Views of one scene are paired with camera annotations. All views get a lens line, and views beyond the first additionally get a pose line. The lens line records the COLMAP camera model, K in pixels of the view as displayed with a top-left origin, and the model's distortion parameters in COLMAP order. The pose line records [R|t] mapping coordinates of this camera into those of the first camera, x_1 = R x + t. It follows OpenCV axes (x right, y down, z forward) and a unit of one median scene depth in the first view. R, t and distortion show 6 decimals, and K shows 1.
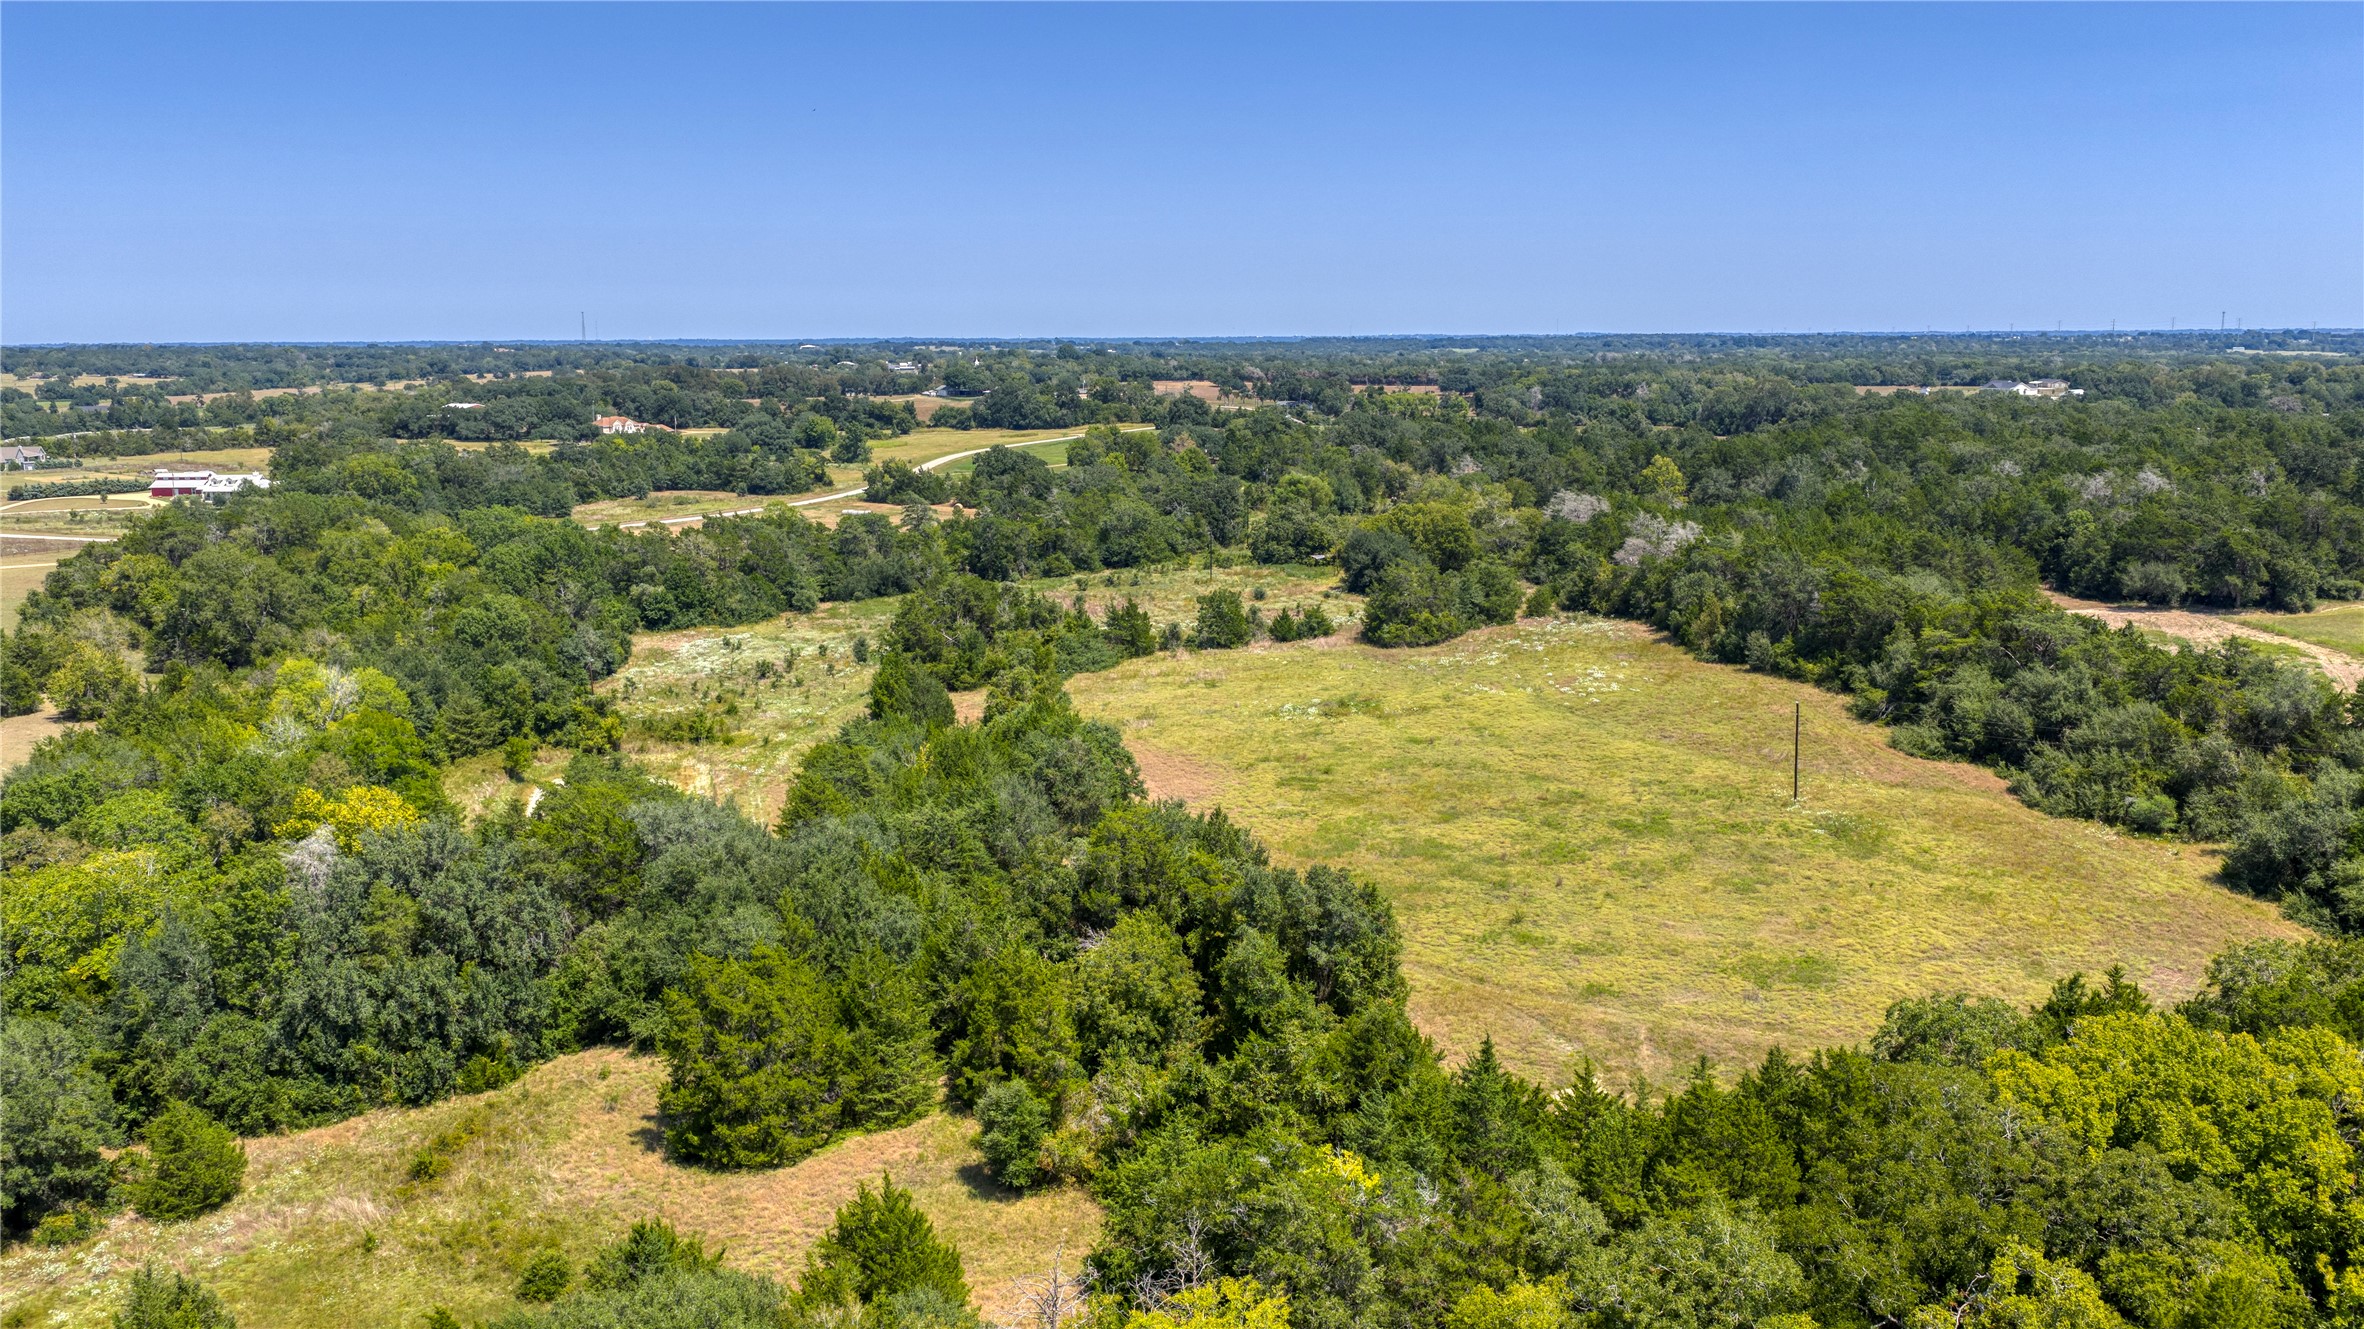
lens RADIAL K [[1954.5, 0, 1185.4], [0, 1954.5, 665.0], [0, 0, 1]] dist [0.028420, -0.054113]
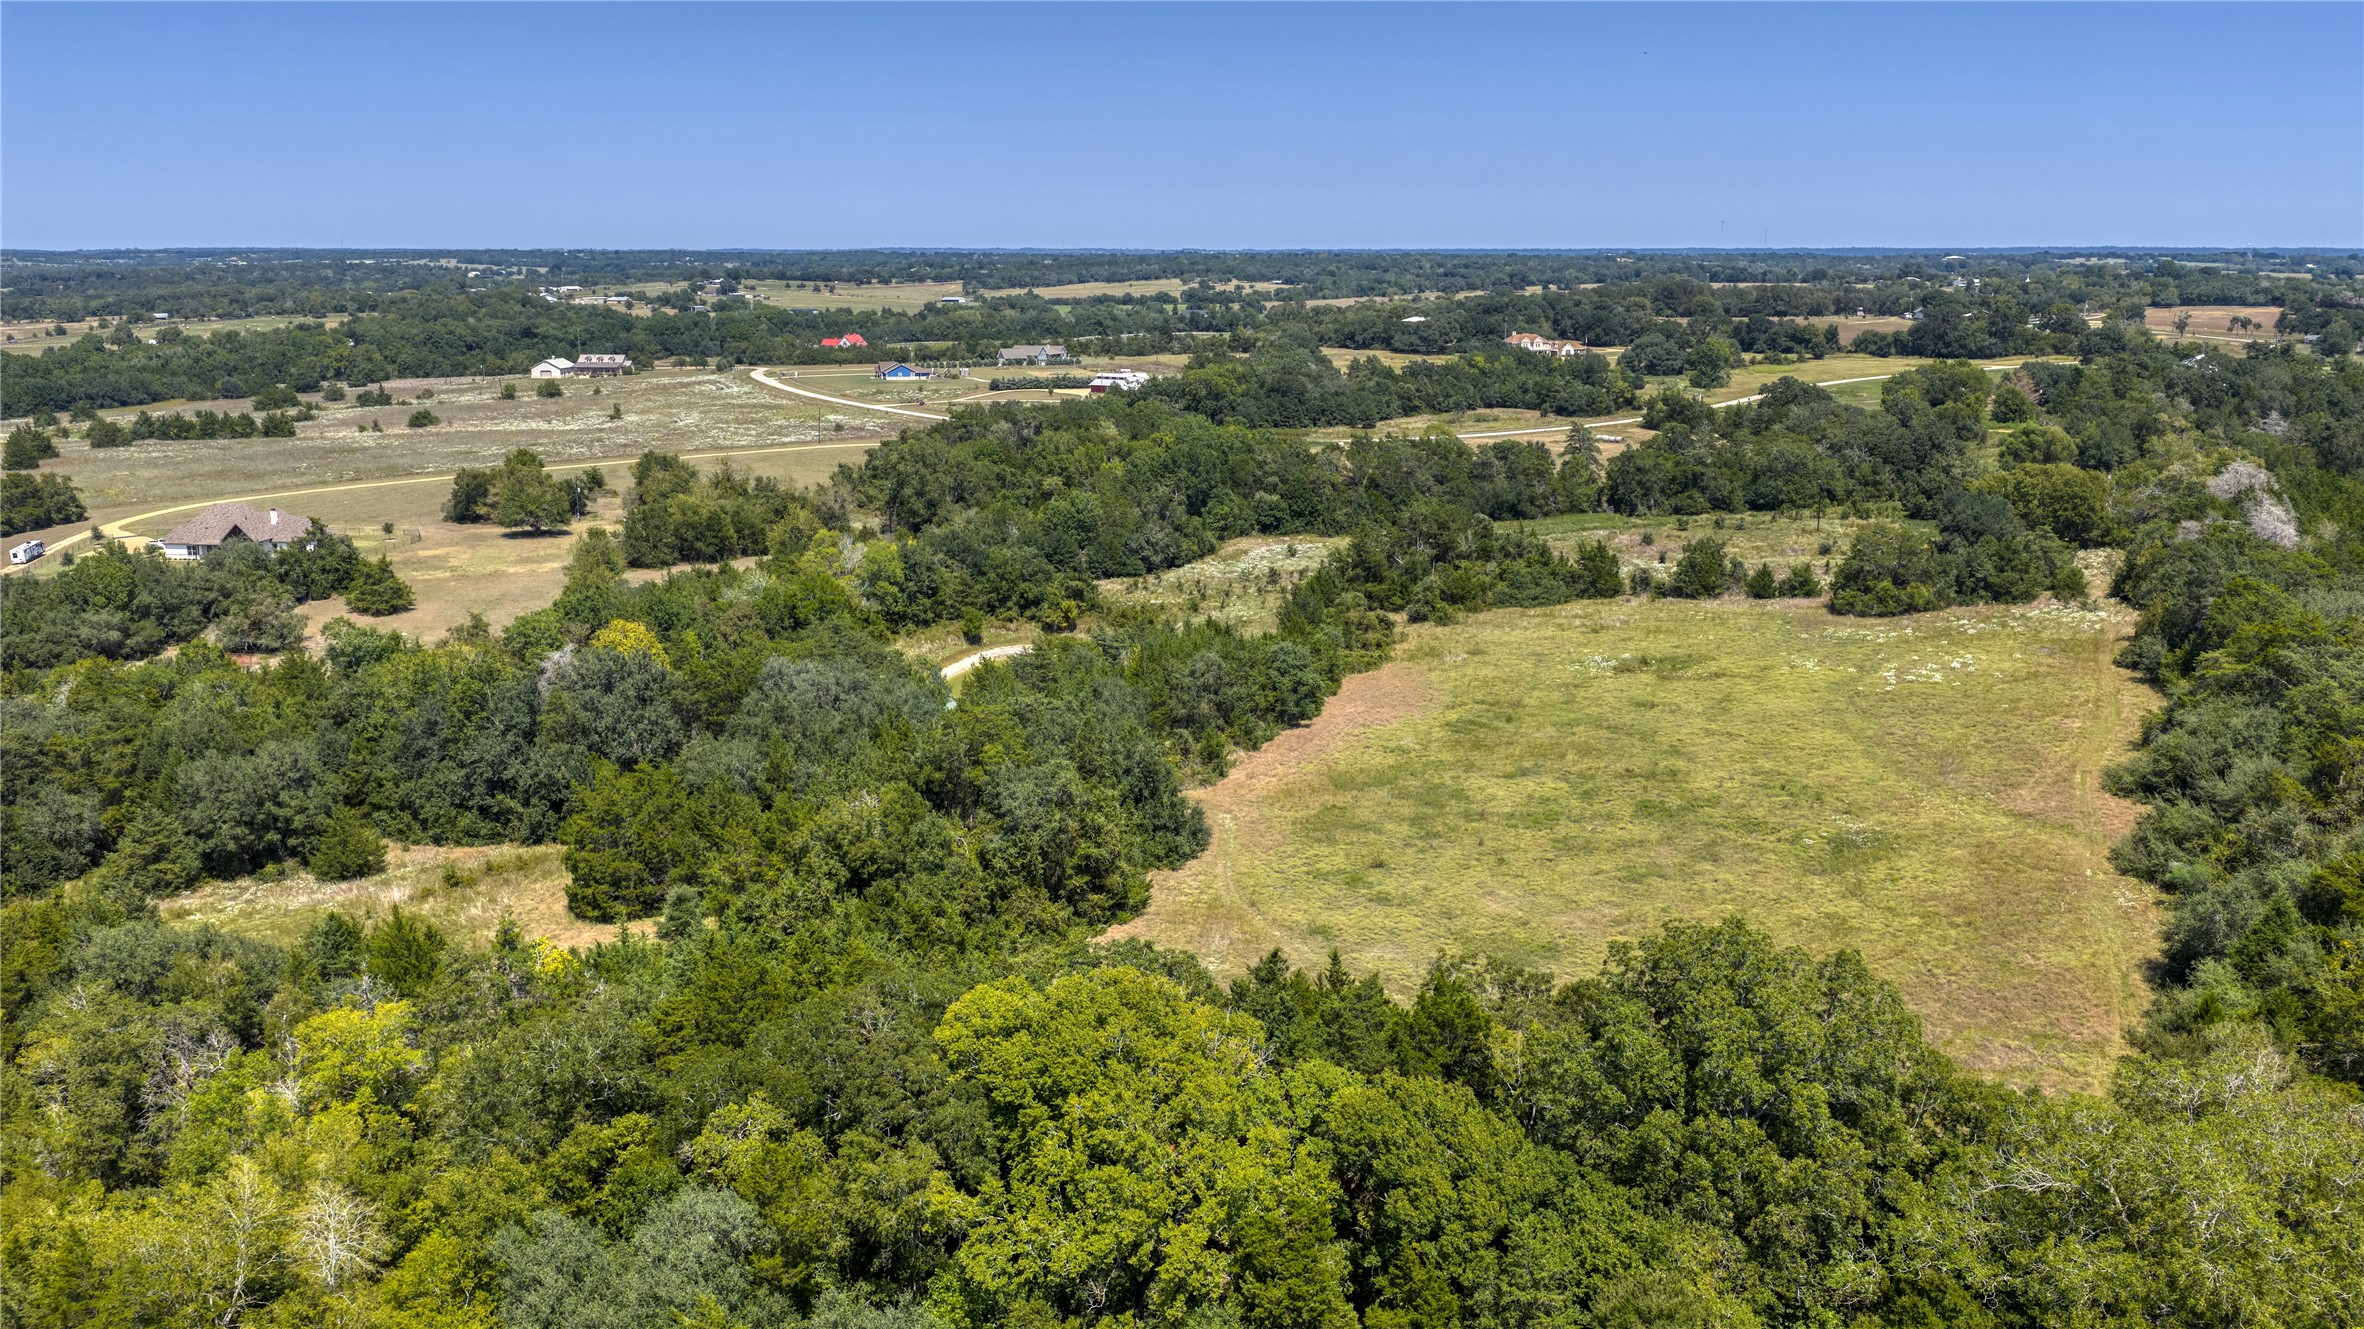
lens RADIAL K [[1954.5, 0, 1182.5], [0, 1954.5, 667.3], [0, 0, 1]] dist [0.028420, -0.054113]
pose [[0.837298, 0.119251, -0.533583, 0.345756], [-0.094149, 0.992793, 0.074142, -0.023866], [0.538579, -0.011842, 0.842492, 0.032216]]
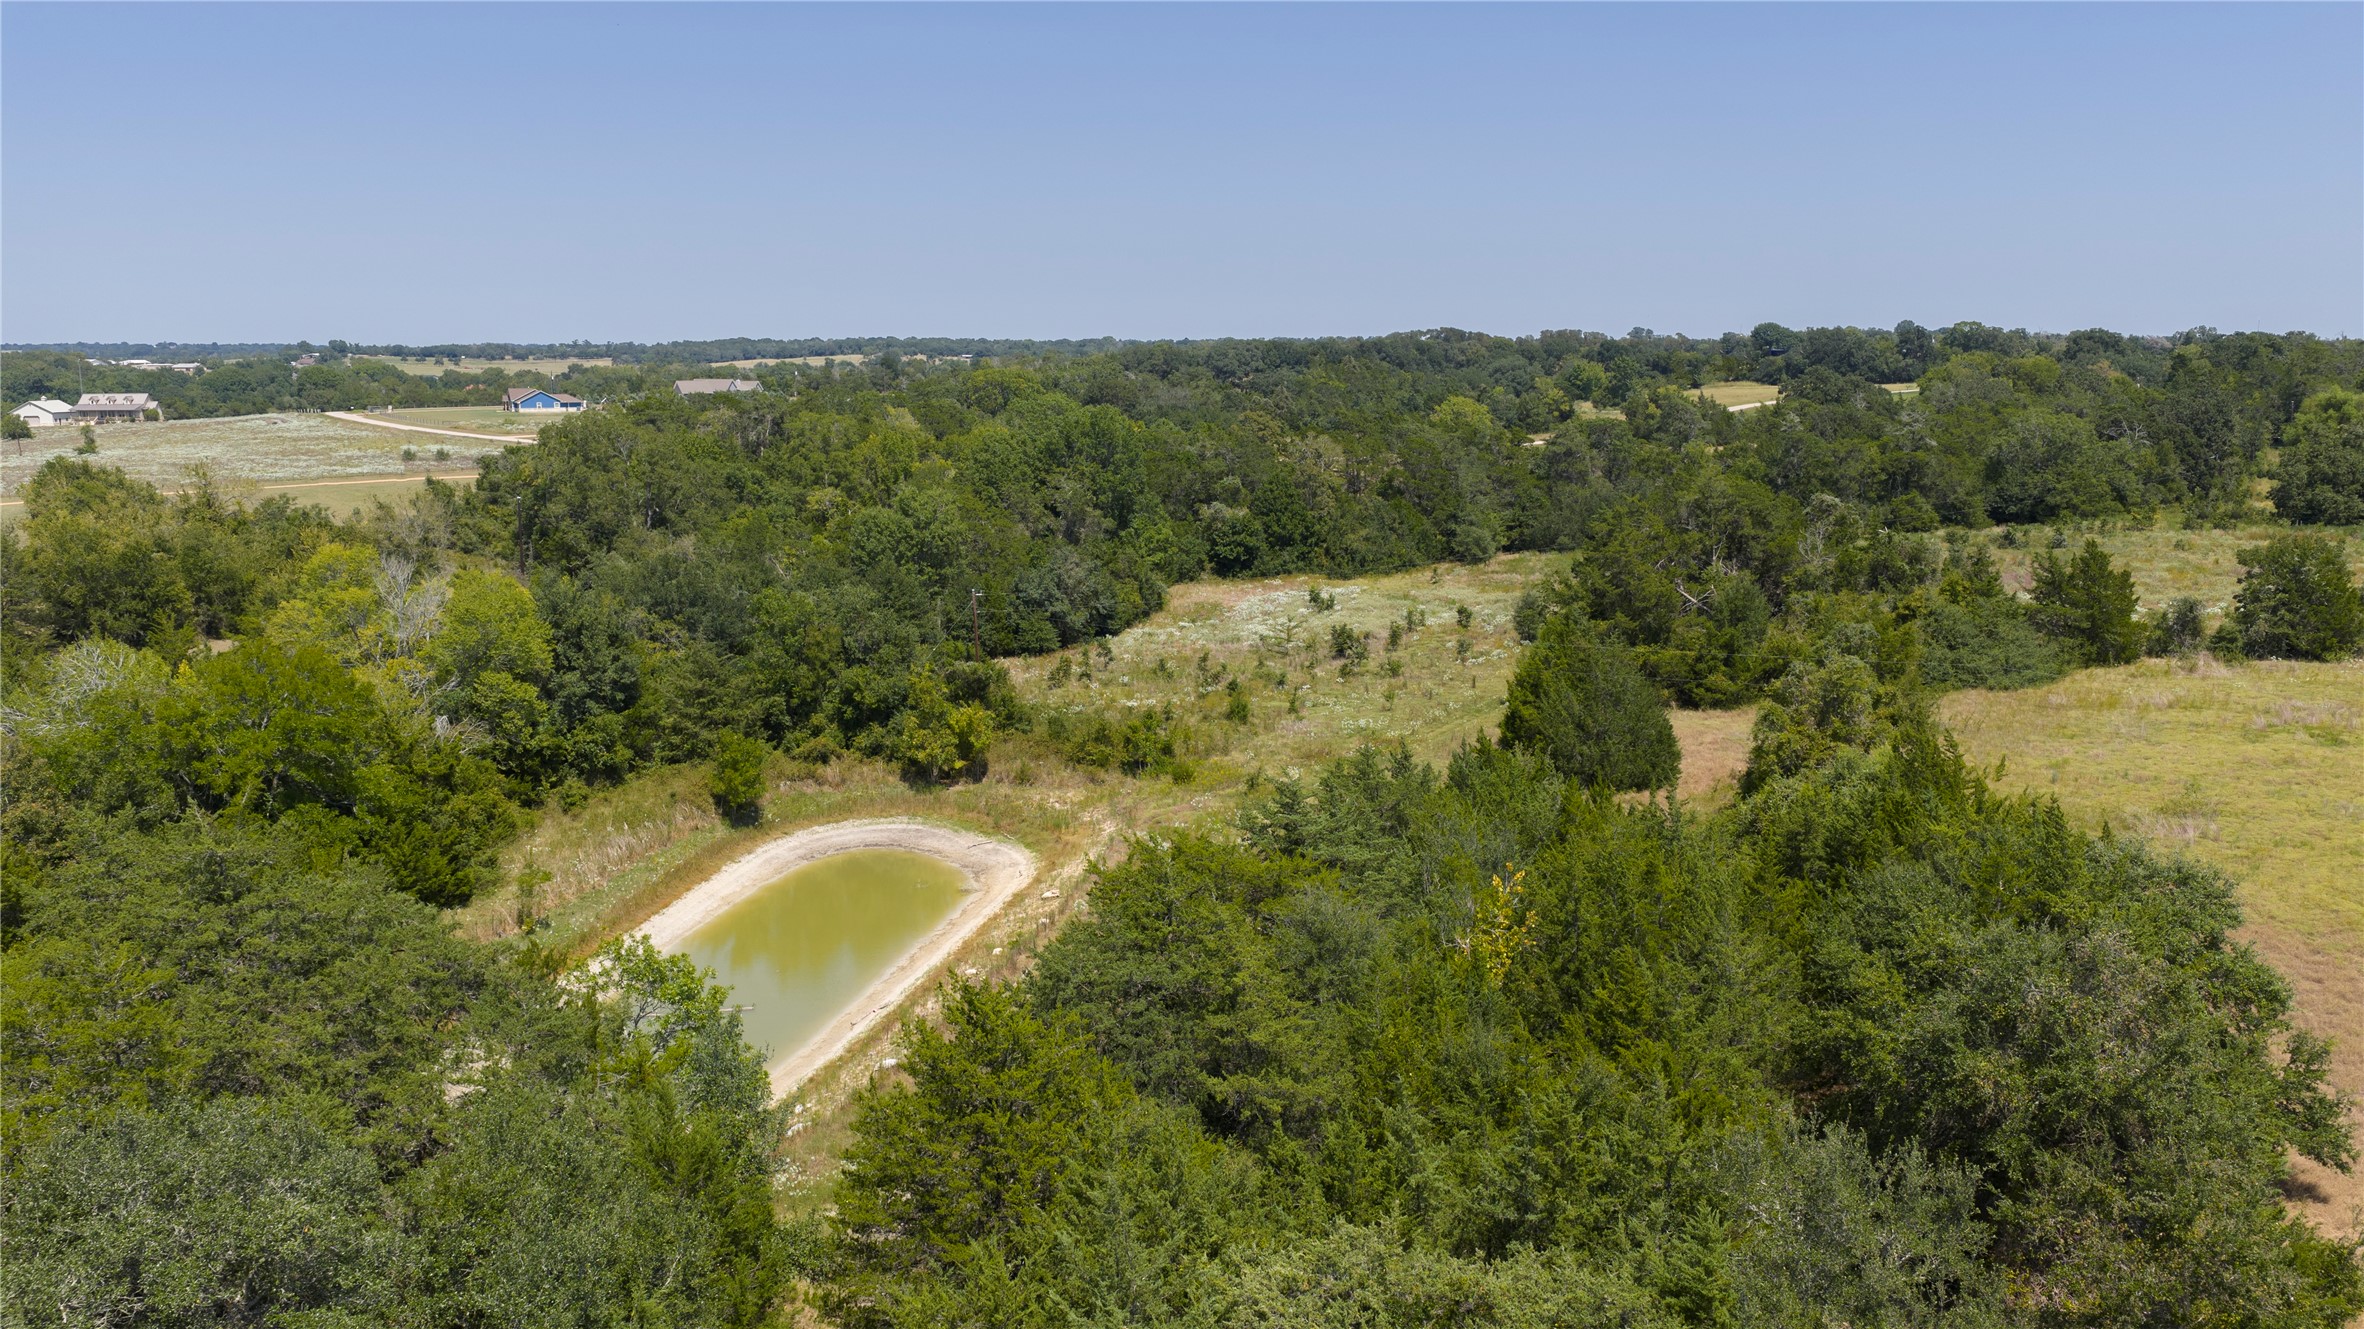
lens RADIAL K [[1954.5, 0, 1191.5], [0, 1954.5, 671.9], [0, 0, 1]] dist [0.028420, -0.054113]
pose [[0.920585, 0.067457, -0.384671, -0.045252], [-0.068355, 0.997596, 0.011356, 0.007288], [0.384513, 0.015841, 0.922984, 0.487529]]
